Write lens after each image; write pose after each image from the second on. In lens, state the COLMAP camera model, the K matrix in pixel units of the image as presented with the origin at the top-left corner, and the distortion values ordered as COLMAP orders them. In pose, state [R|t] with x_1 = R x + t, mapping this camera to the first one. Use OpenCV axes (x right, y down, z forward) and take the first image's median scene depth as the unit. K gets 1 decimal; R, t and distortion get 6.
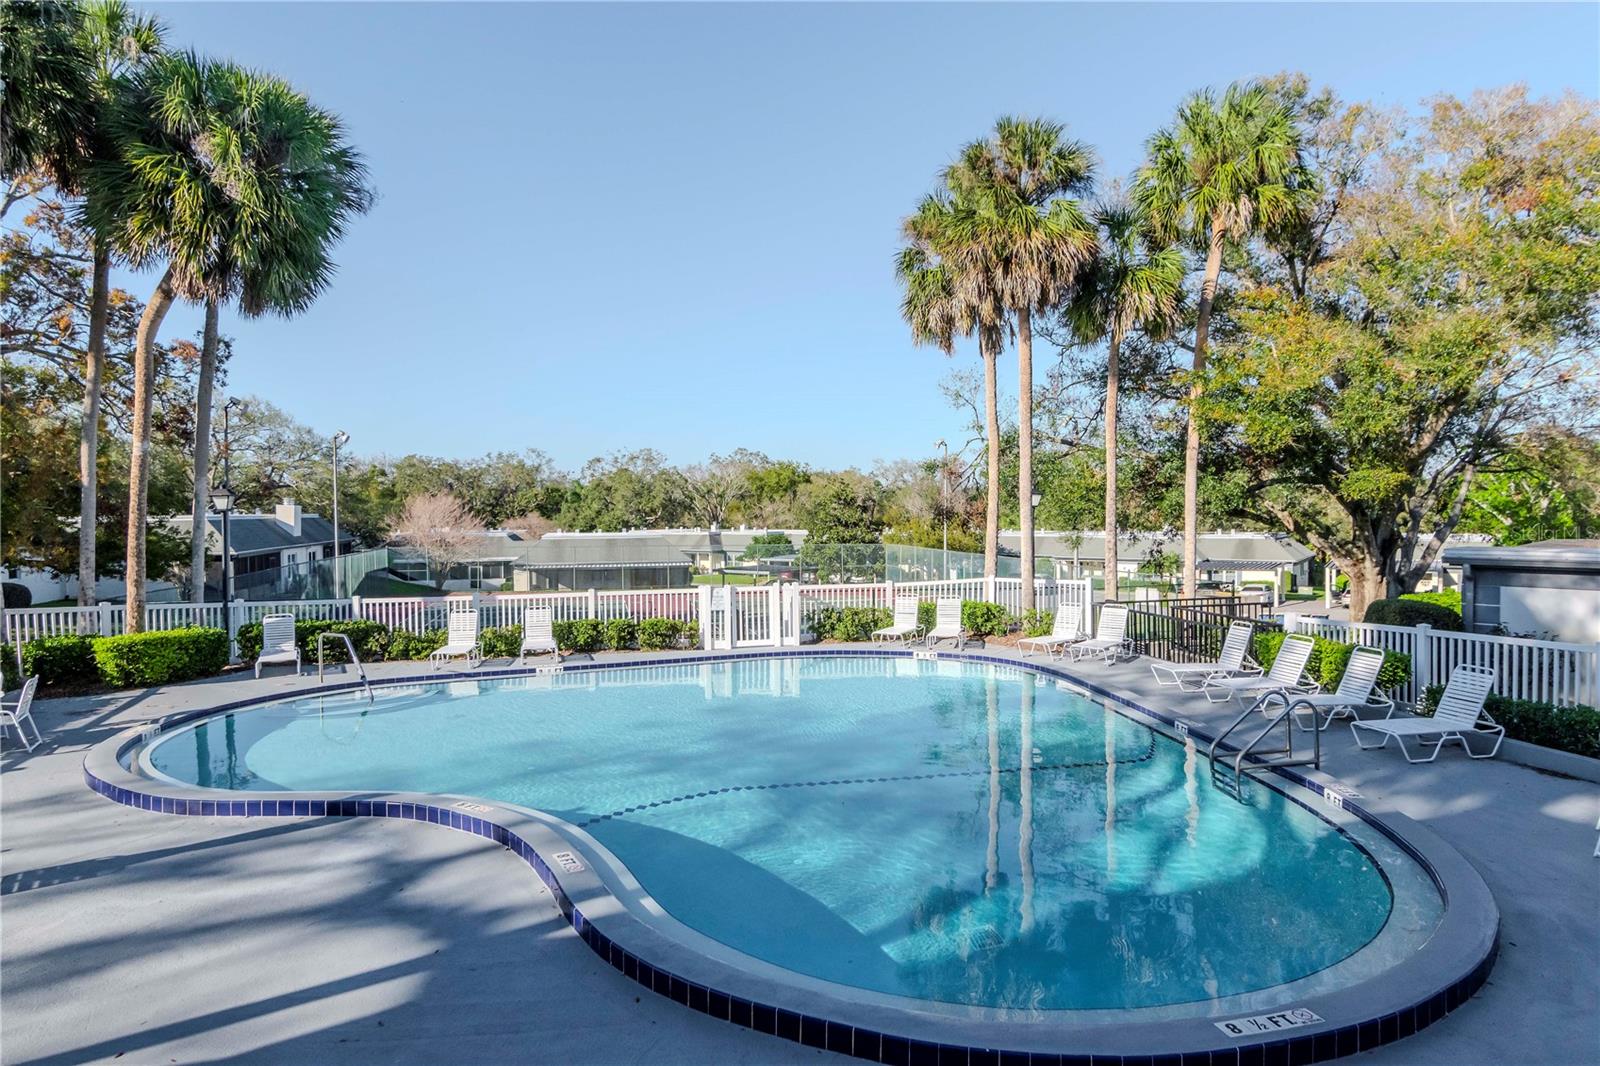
lens RADIAL K [[922.1, 0, 800.0], [0, 922.1, 525.8], [0, 0, 1]] dist [-0.004843, -0.000325]
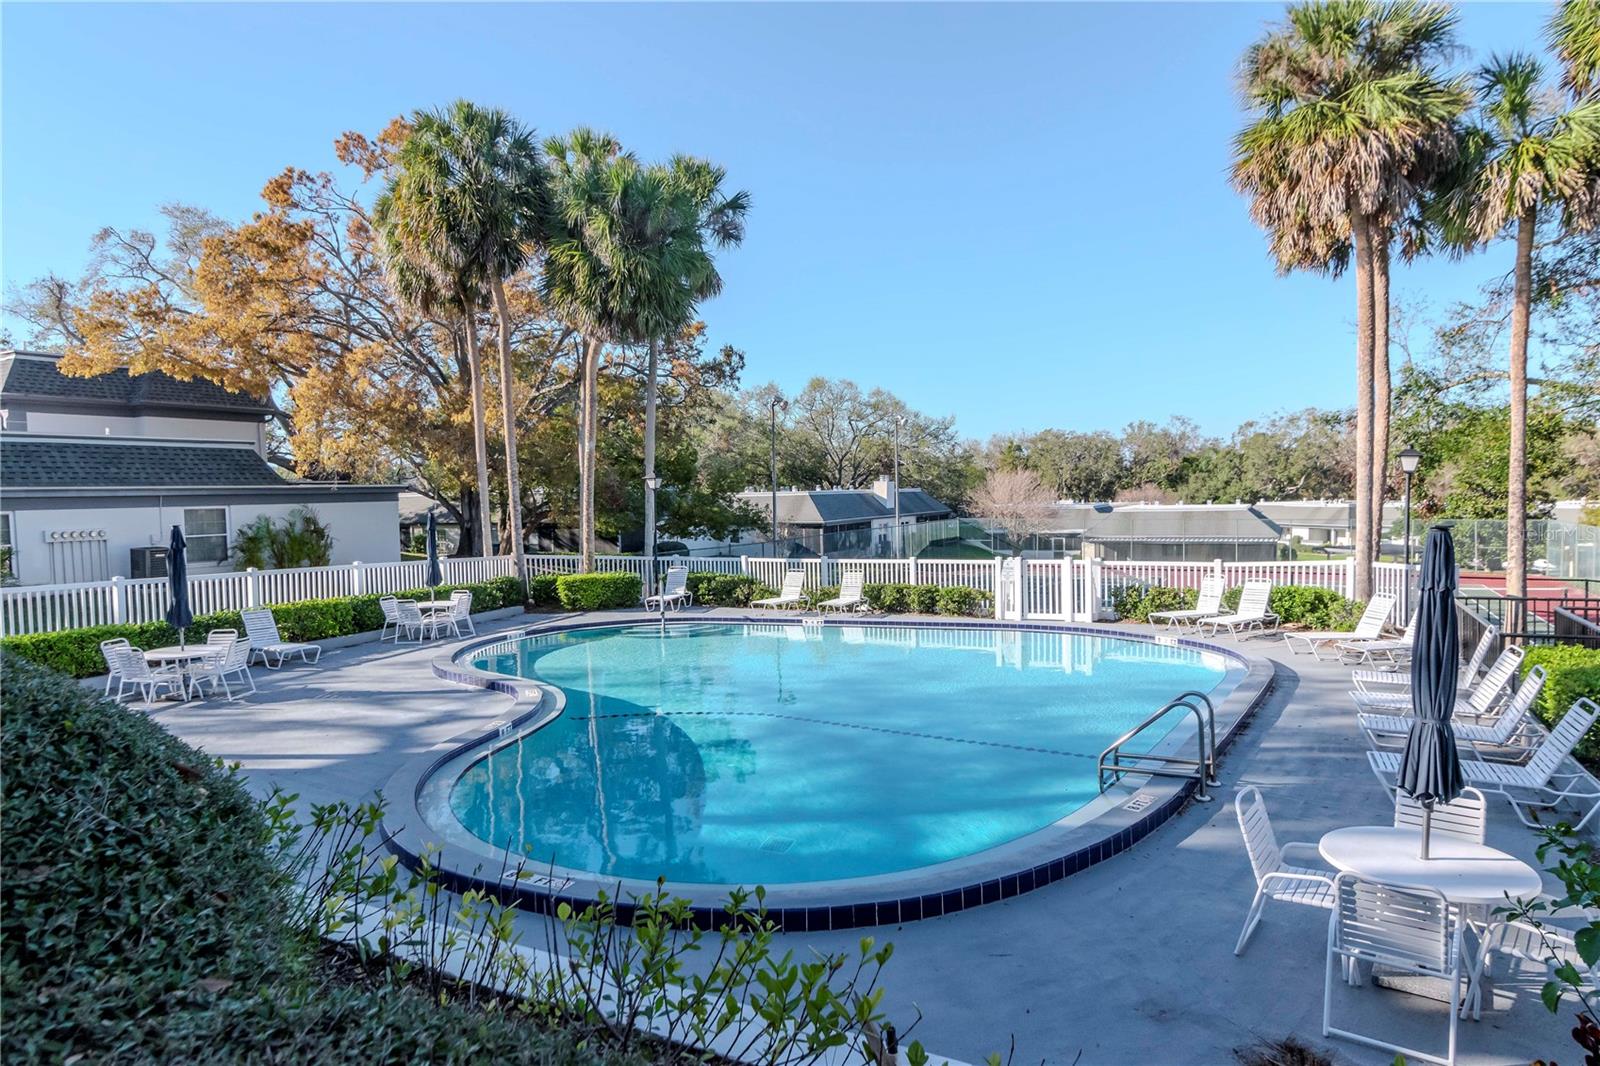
lens RADIAL K [[927.7, 0, 801.8], [0, 927.7, 544.2], [0, 0, 1]] dist [0.041513, 0.000362]
pose [[0.788127, 0.027144, -0.614913, 0.364893], [0.003460, 0.998816, 0.048525, -0.001552], [0.615502, -0.040372, 0.787100, 0.039657]]
